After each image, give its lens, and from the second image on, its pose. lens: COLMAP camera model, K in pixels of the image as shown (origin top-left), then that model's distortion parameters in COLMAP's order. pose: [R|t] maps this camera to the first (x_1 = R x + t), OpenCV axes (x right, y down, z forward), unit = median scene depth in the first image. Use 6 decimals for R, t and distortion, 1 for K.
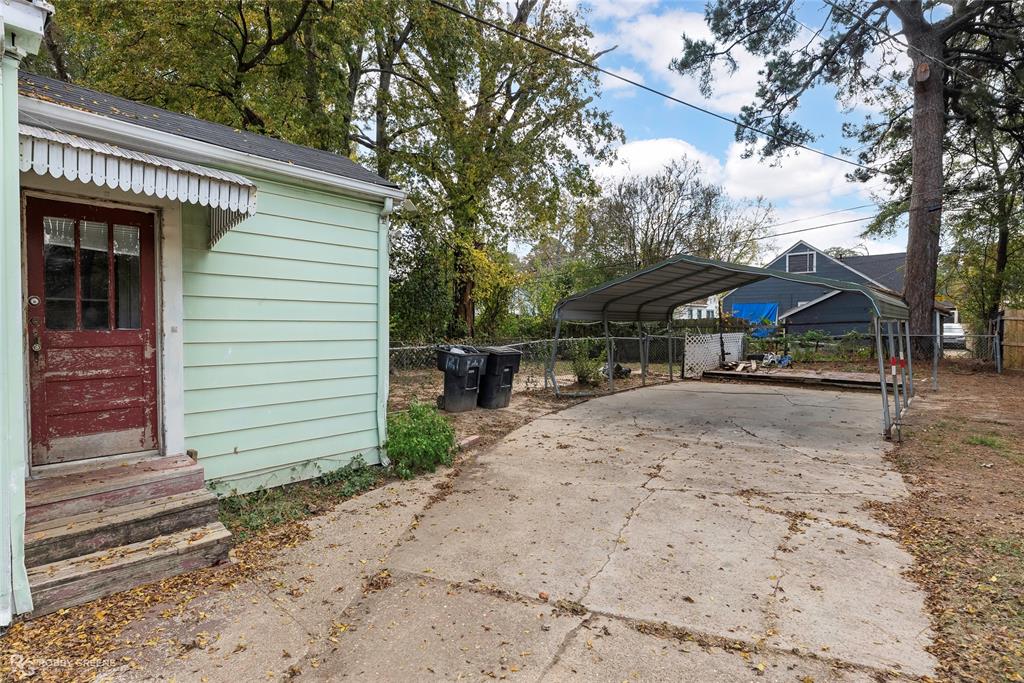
lens RADIAL K [[506.8, 0, 512.0], [0, 506.8, 341.5], [0, 0, 1]] dist [-0.000485, 0.000005]
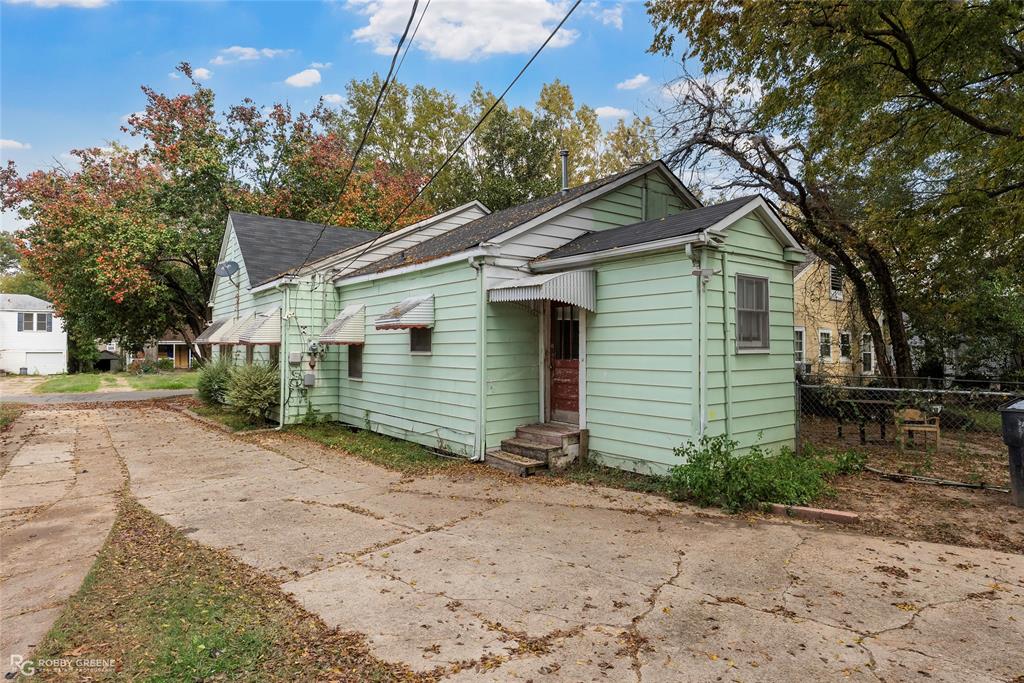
lens RADIAL K [[576.8, 0, 512.0], [0, 576.8, 341.5], [0, 0, 1]] dist [0.000296, 0.000051]
pose [[-0.199158, -0.017249, -0.979816, 1.287591], [-0.028910, 0.999513, -0.011719, -0.052791], [0.979541, 0.025992, -0.199559, 1.072564]]
